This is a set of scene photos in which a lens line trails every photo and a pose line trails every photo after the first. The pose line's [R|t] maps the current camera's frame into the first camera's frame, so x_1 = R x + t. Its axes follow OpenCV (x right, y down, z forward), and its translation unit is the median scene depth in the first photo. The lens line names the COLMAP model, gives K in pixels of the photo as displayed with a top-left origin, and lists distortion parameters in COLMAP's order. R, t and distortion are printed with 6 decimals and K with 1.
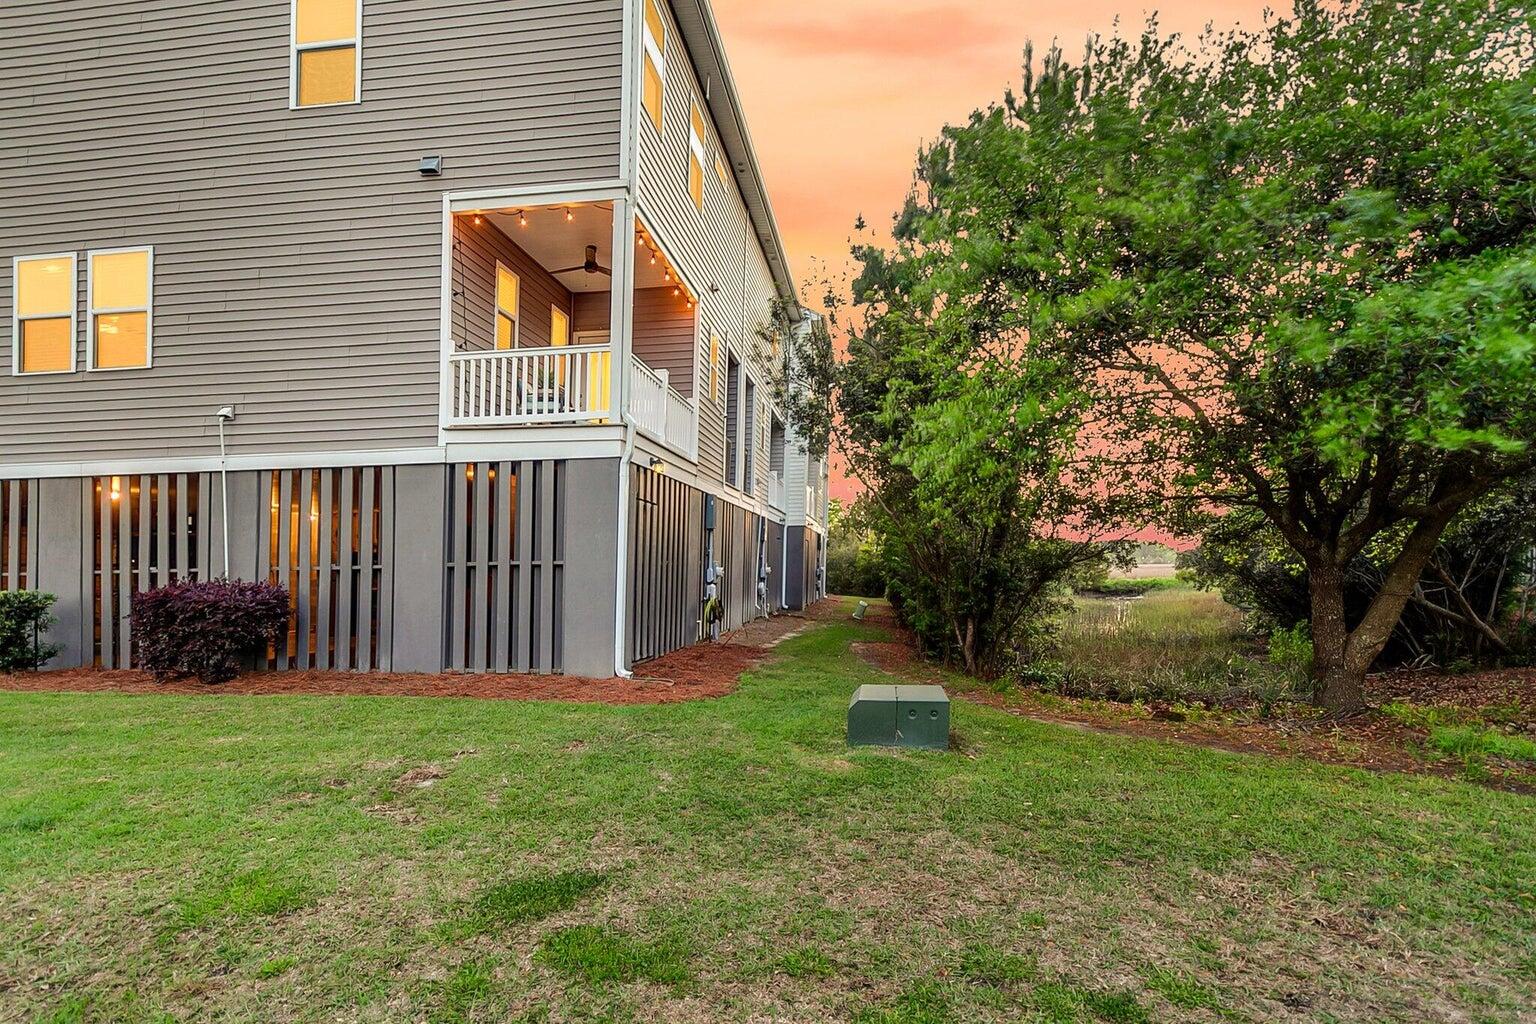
lens RADIAL K [[1845.5, 0, 680.7], [0, 1845.5, 516.7], [0, 0, 1]] dist [0.015074, 0.002547]
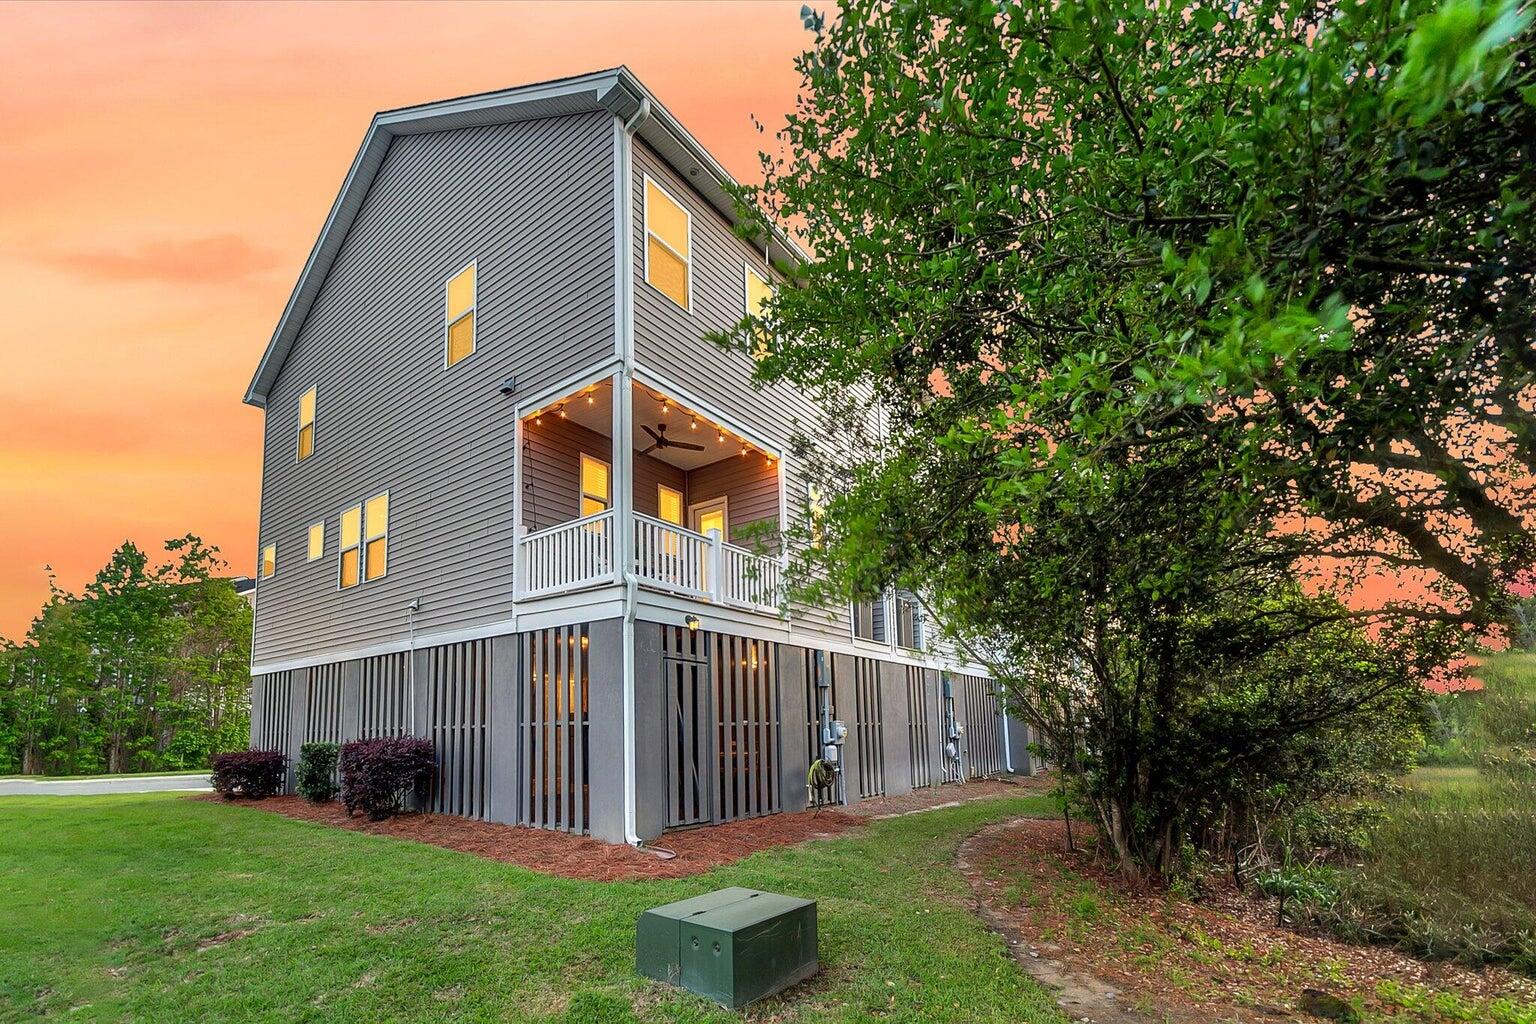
lens RADIAL K [[955.4, 0, 768.0], [0, 955.4, 512.0], [0, 0, 1]] dist [0.001076, -0.000269]
pose [[0.684753, -0.153882, -0.712343, 0.409366], [0.022724, 0.981487, -0.190178, 0.013046], [0.728421, 0.114038, 0.675573, 0.707564]]
